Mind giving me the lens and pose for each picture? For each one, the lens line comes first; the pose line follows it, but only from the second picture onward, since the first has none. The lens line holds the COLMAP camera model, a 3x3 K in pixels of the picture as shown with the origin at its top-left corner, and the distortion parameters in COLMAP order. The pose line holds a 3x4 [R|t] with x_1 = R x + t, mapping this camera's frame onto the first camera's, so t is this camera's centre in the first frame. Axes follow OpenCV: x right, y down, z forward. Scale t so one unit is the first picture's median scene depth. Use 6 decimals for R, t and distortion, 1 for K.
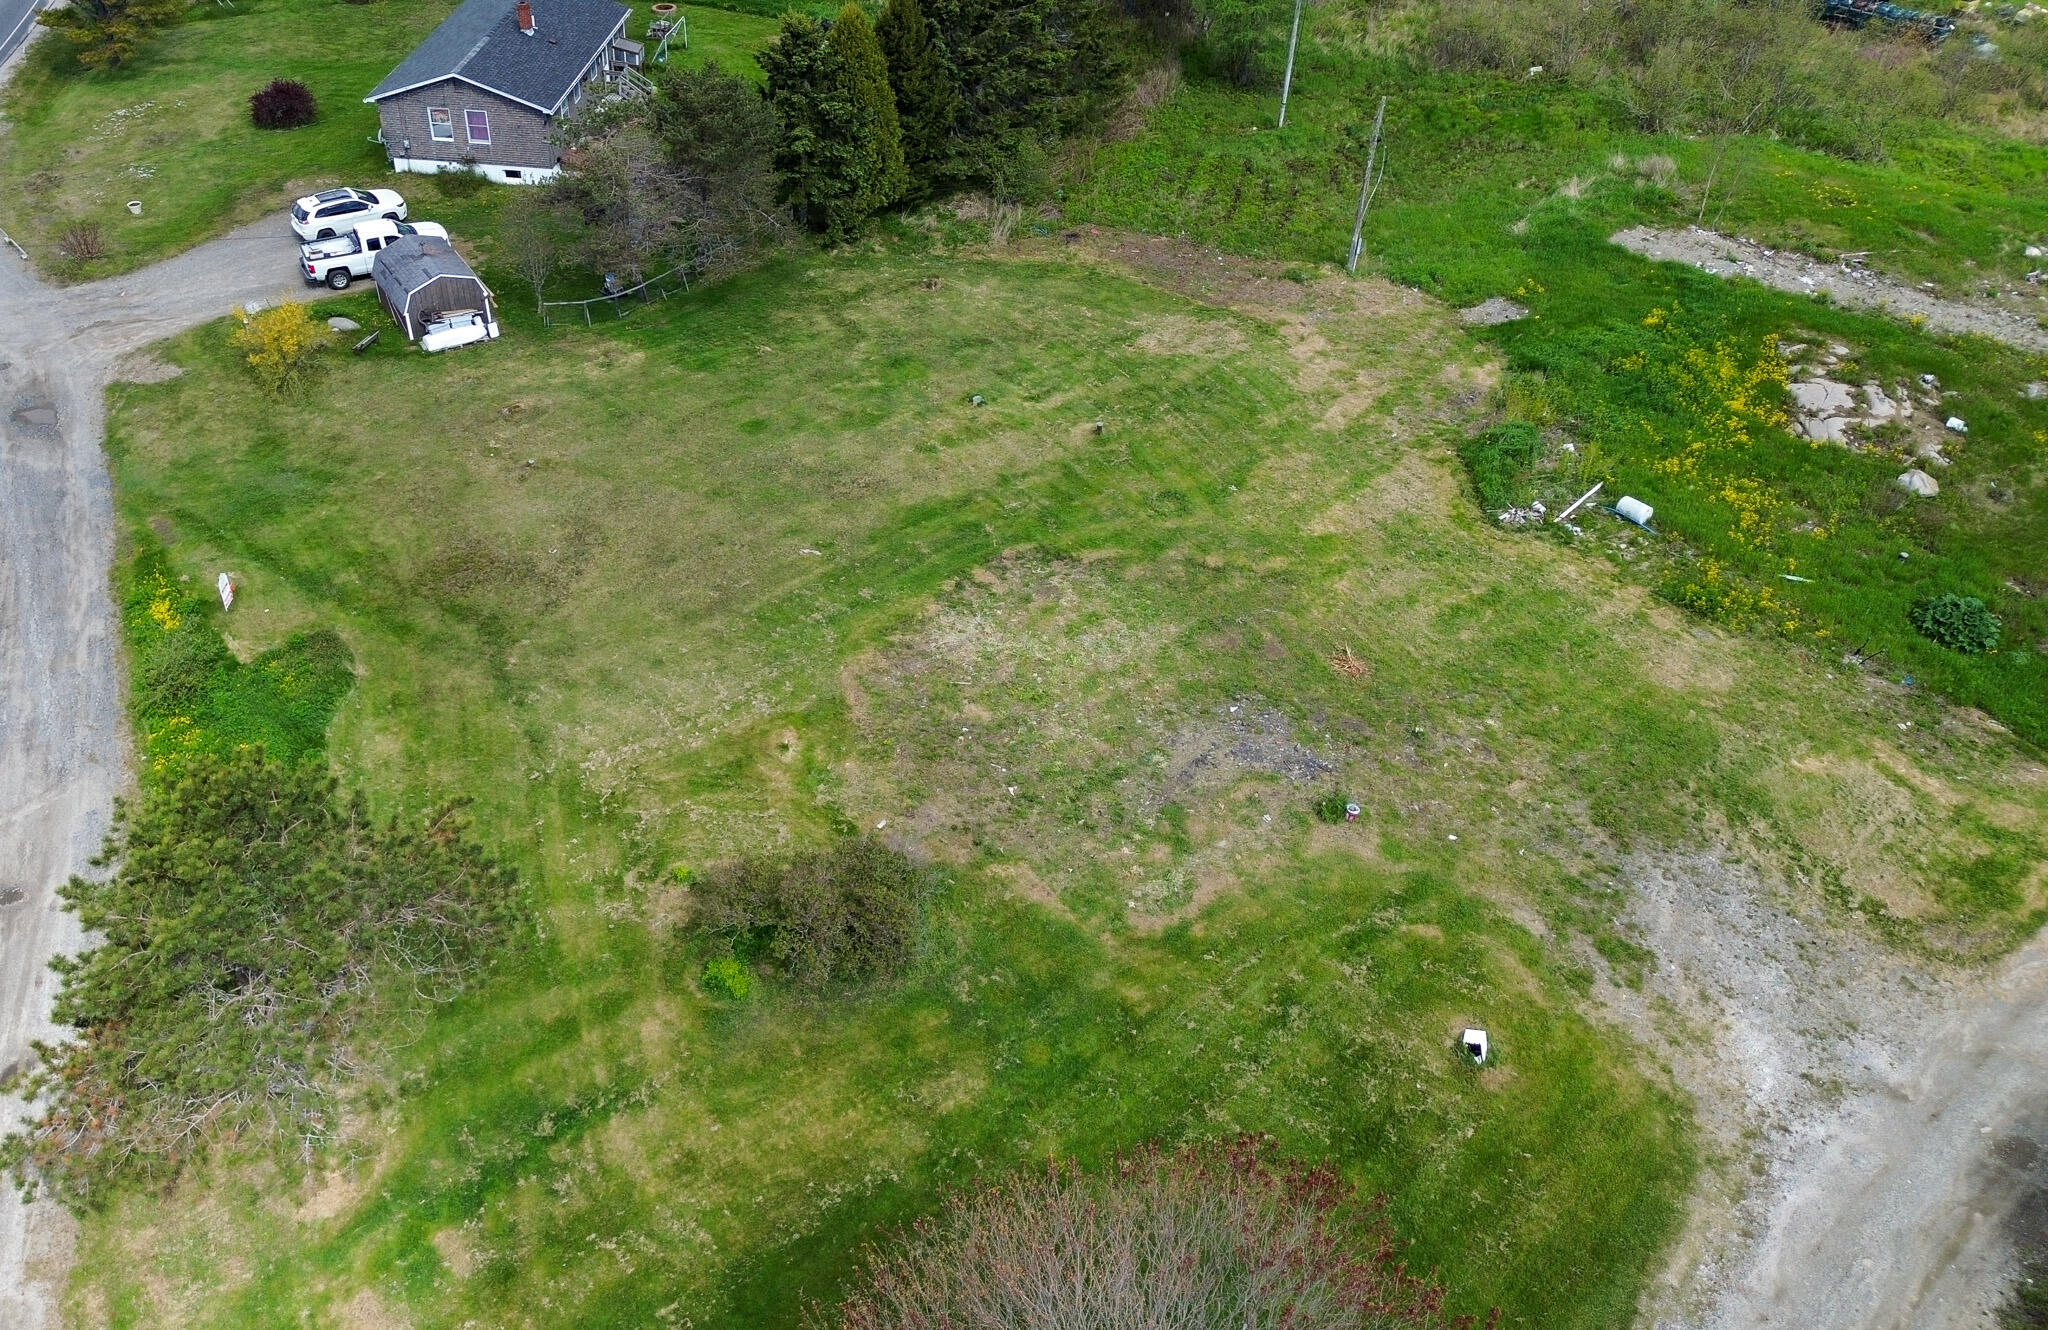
lens RADIAL K [[1656.2, 0, 864.5], [0, 1656.2, 672.9], [0, 0, 1]] dist [0.065163, -0.056617]
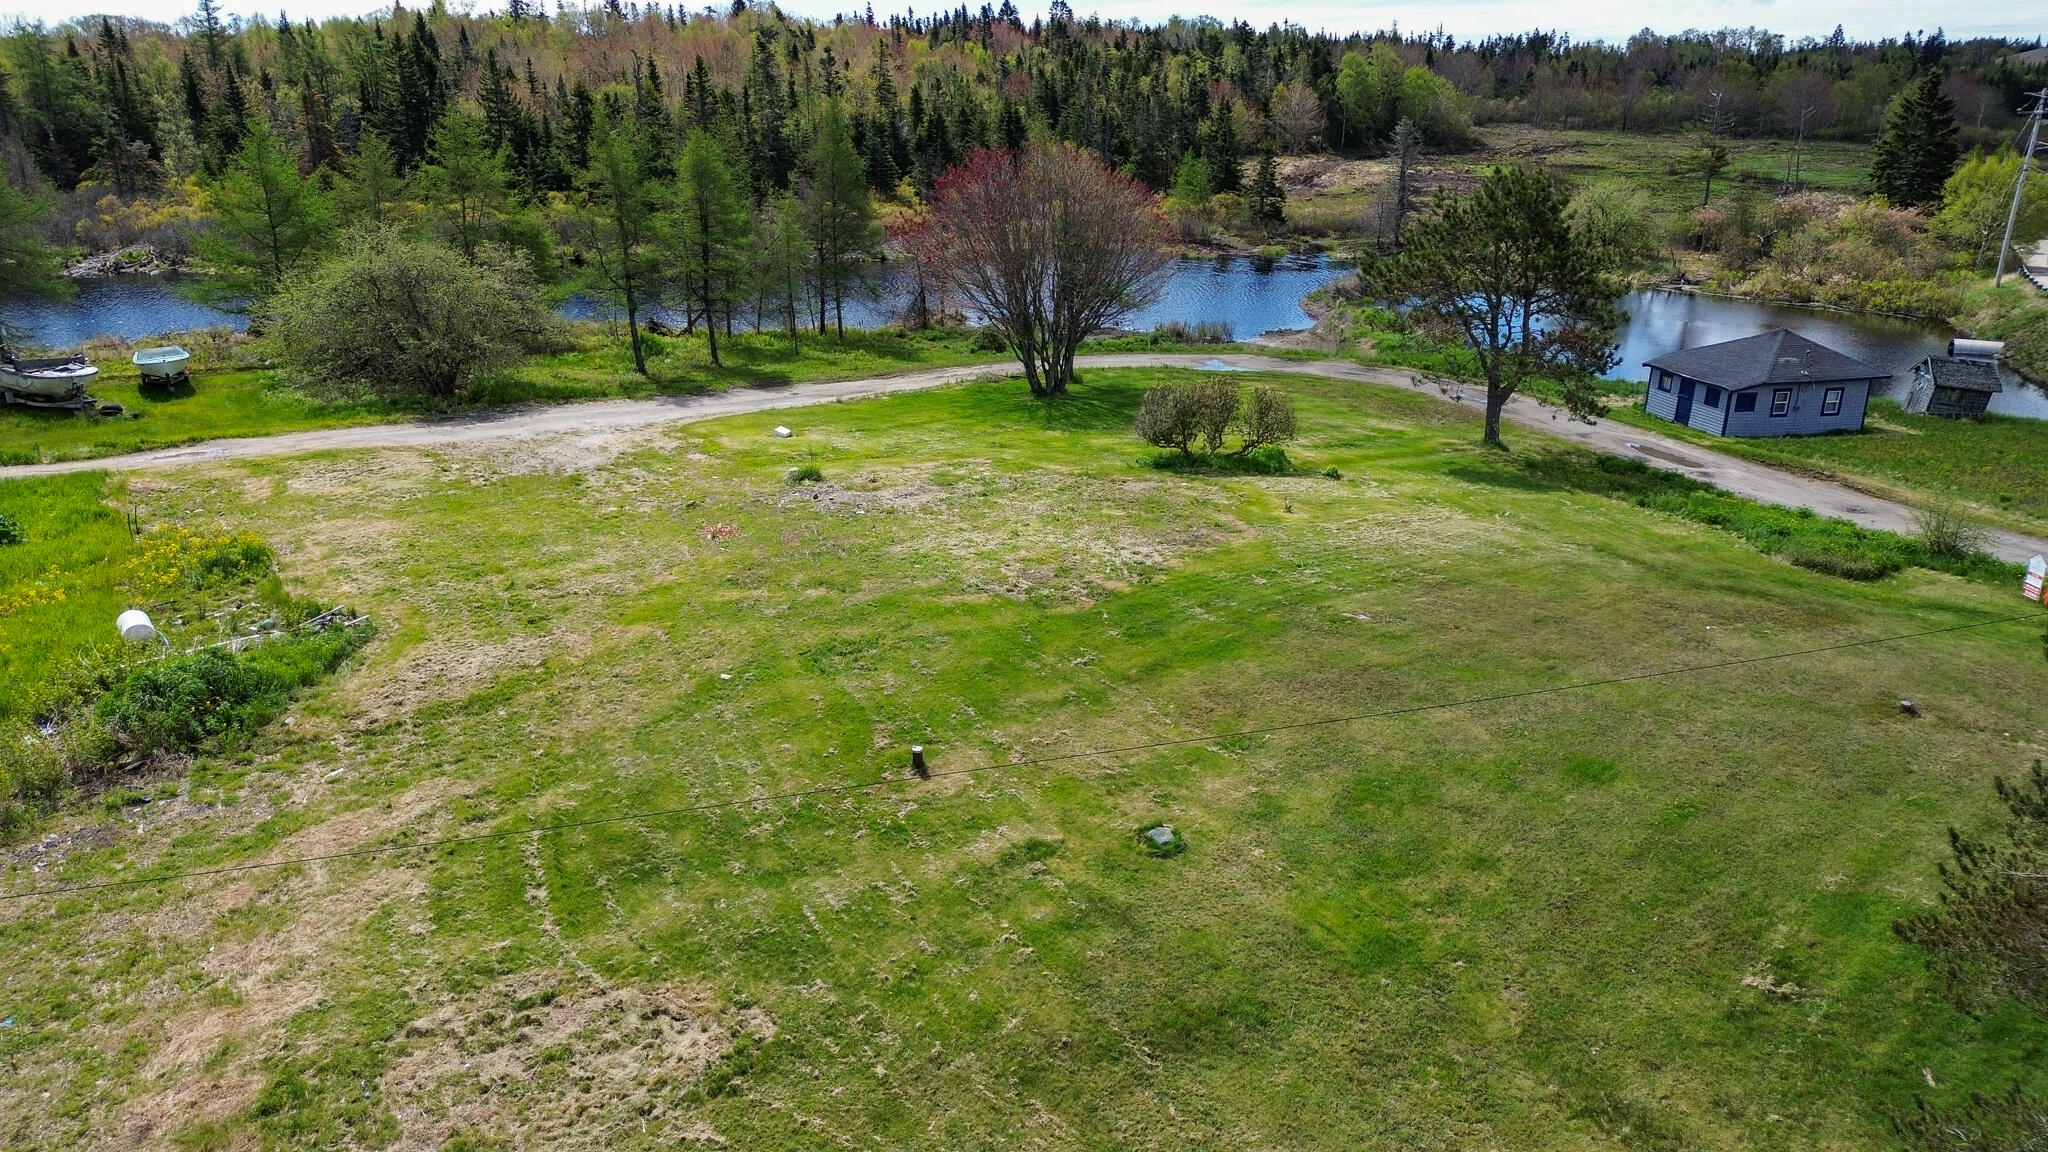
lens RADIAL K [[1441.7, 0, 1026.6], [0, 1441.7, 561.9], [0, 0, 1]] dist [0.079909, -0.081468]
pose [[-0.998884, -0.002568, -0.047171, 0.140767], [-0.041019, 0.542496, 0.839056, -0.607852], [0.023435, 0.840054, -0.541996, 1.300966]]
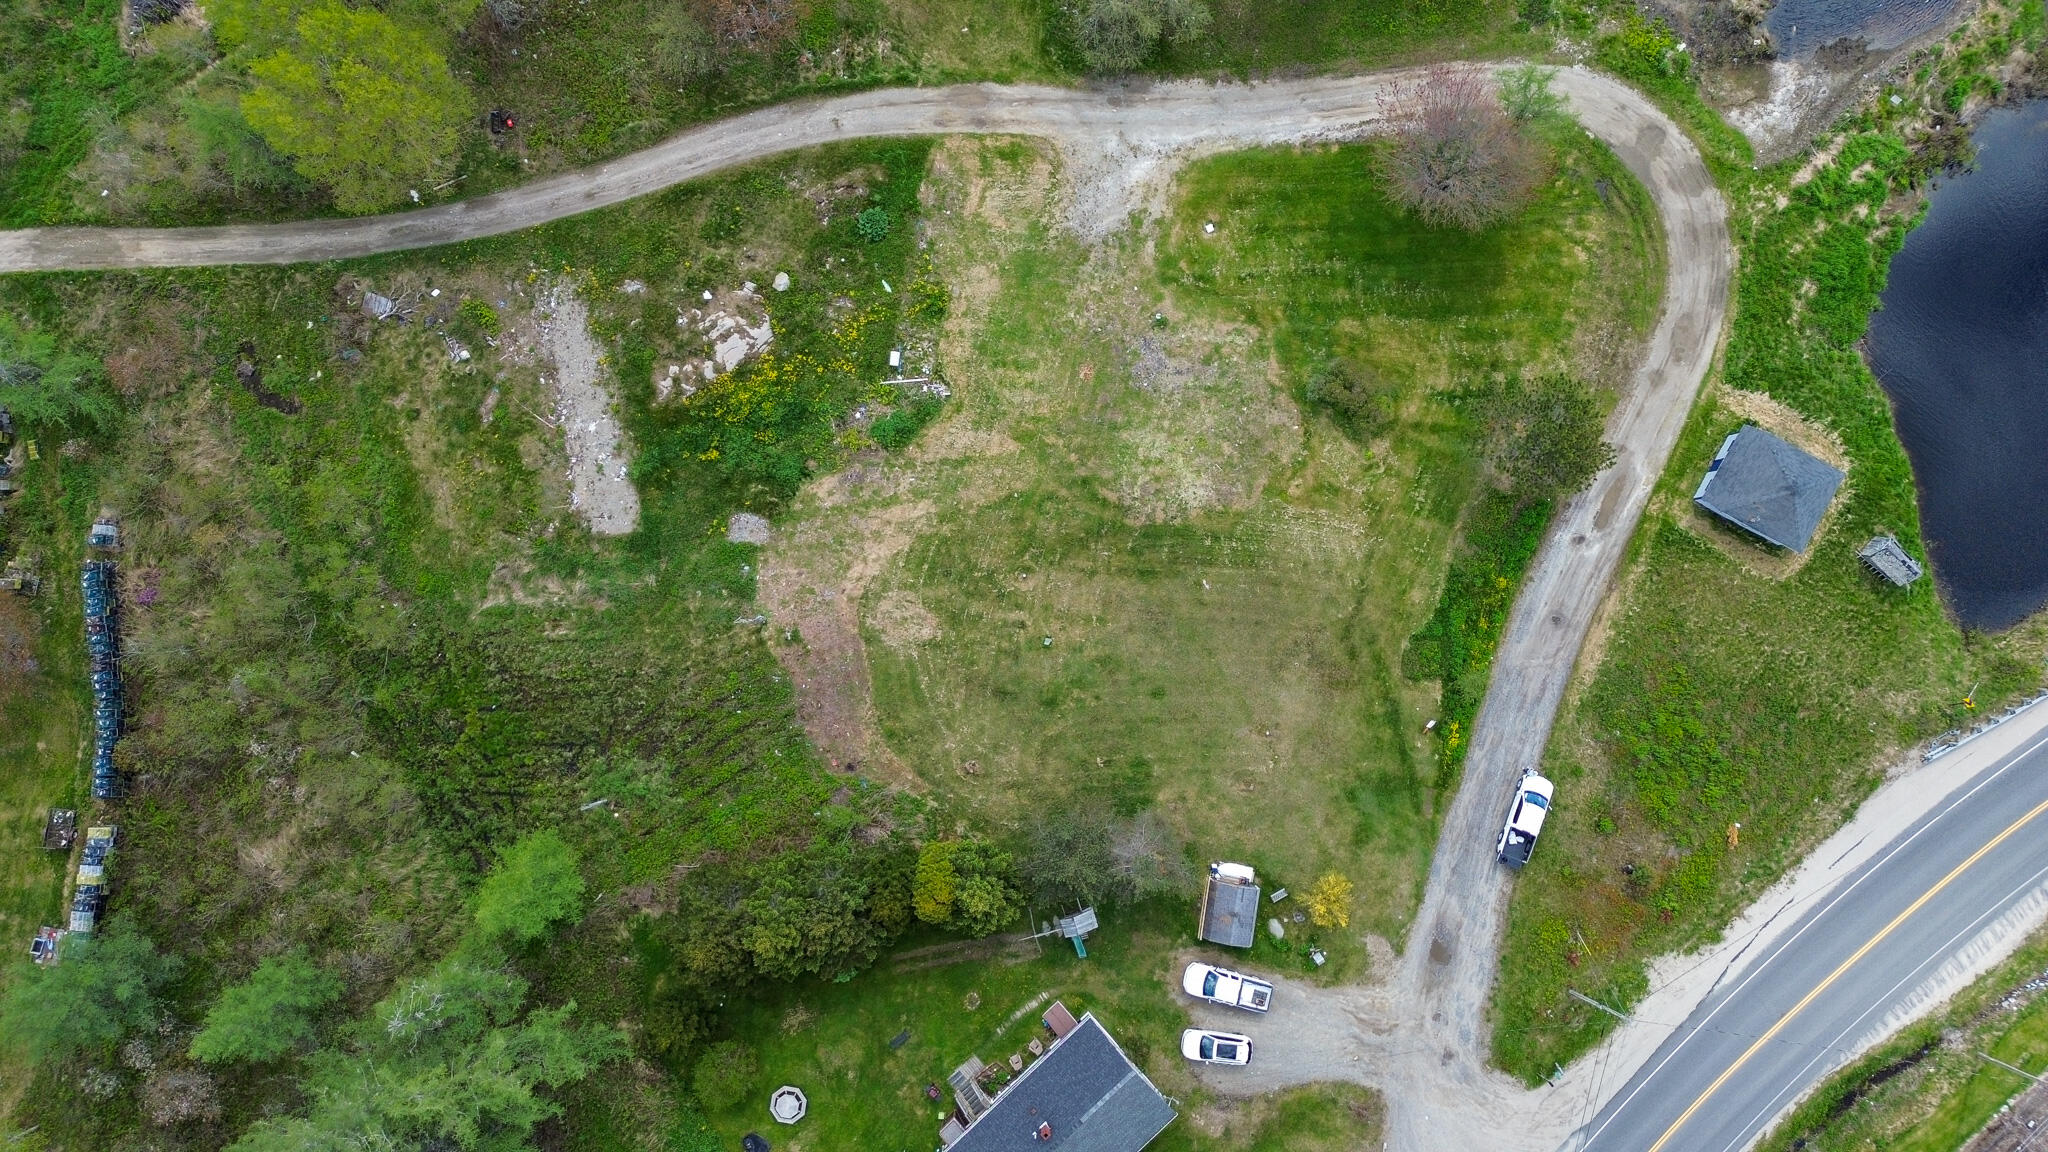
lens RADIAL K [[1441.7, 0, 1035.0], [0, 1441.7, 565.1], [0, 0, 1]] dist [0.079909, -0.081468]
pose [[-0.769026, -0.638665, 0.026581, 0.103673], [0.402931, -0.452054, 0.795797, -1.621997], [-0.496231, 0.622699, 0.604979, -0.043187]]
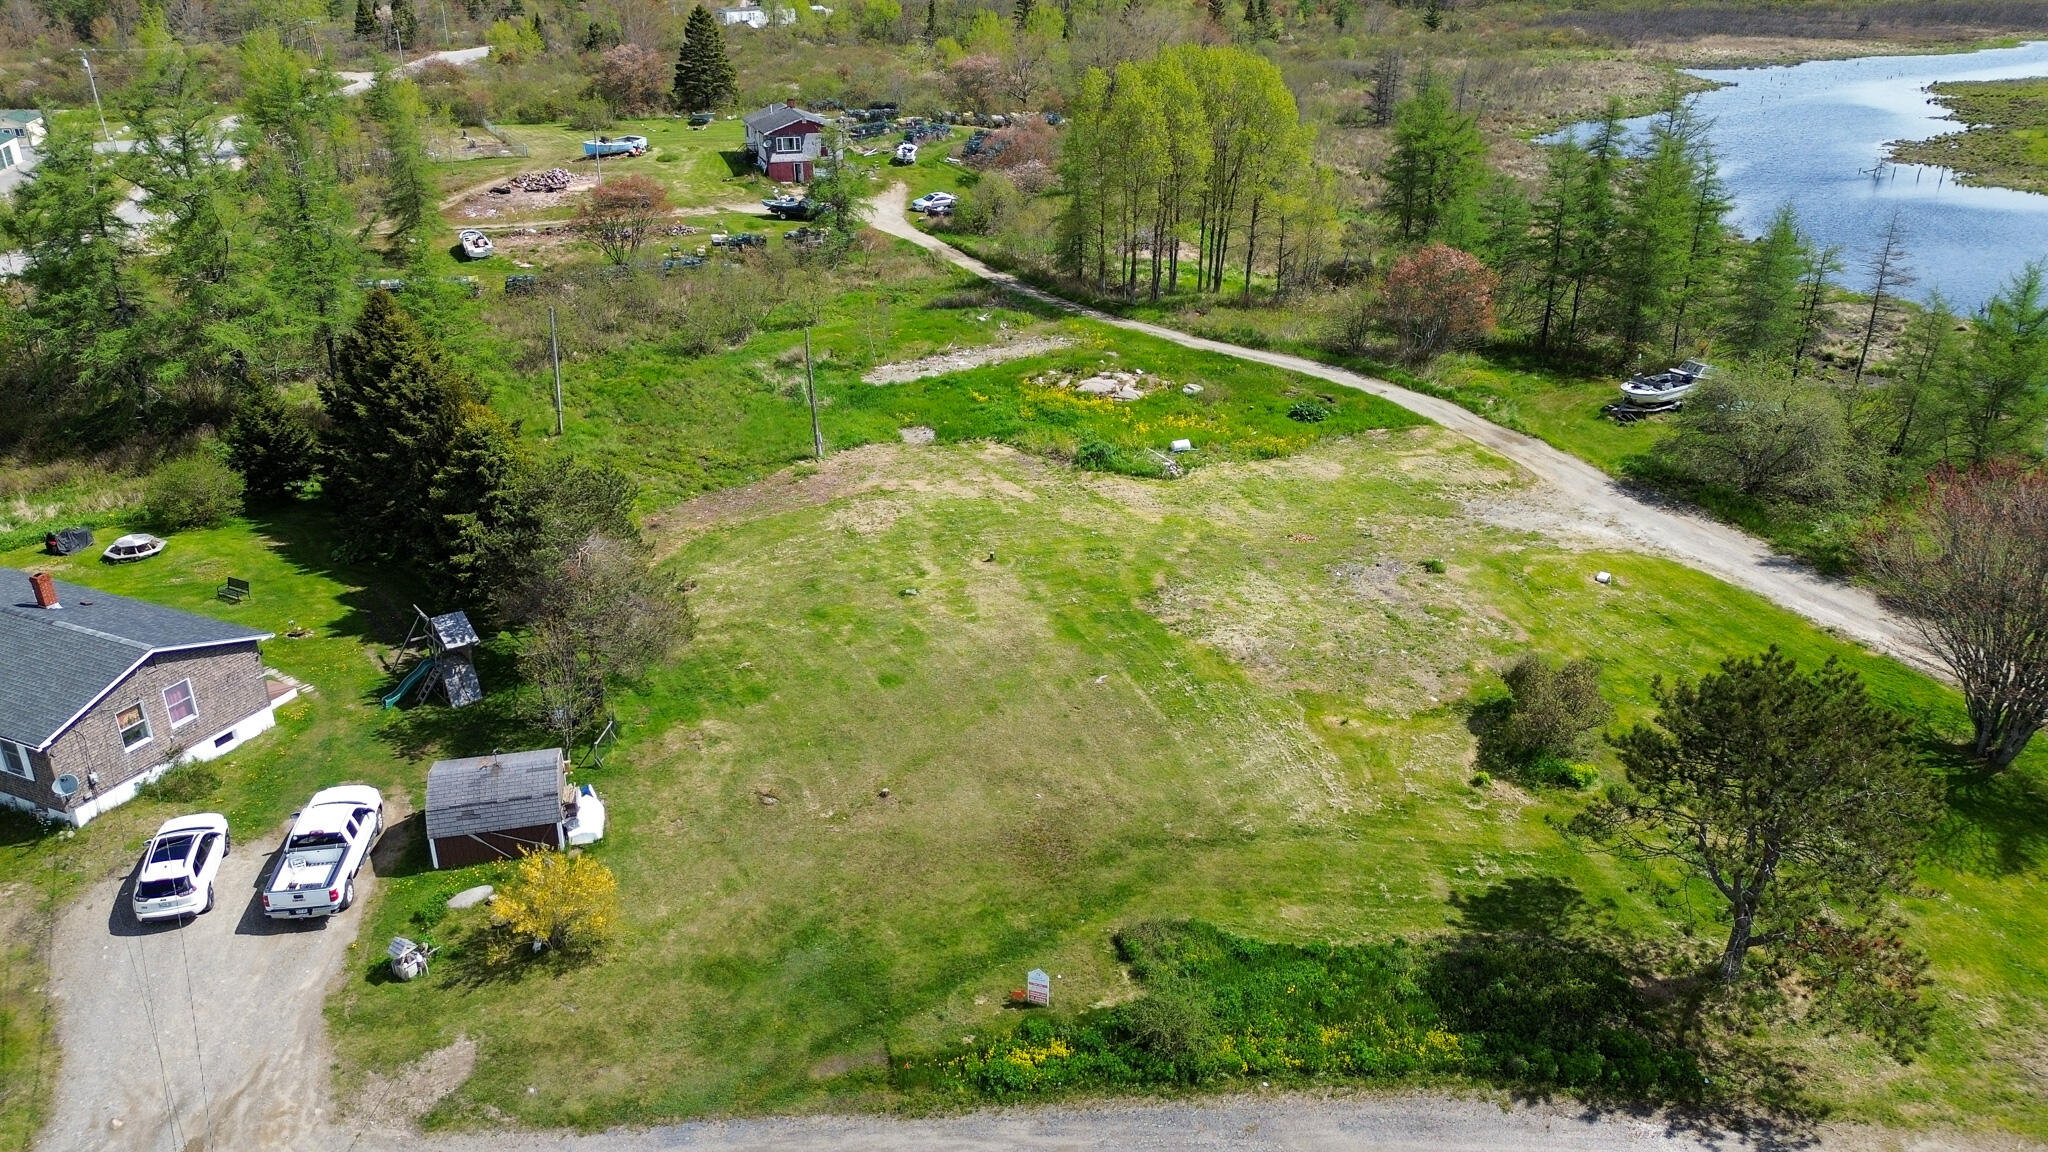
lens RADIAL K [[1441.7, 0, 1023.9], [0, 1441.7, 570.4], [0, 0, 1]] dist [0.079909, -0.081468]
pose [[0.276396, -0.399472, 0.874087, -0.925804], [0.606769, 0.777855, 0.163625, -0.337426], [-0.745276, 0.485143, 0.457383, 0.509866]]
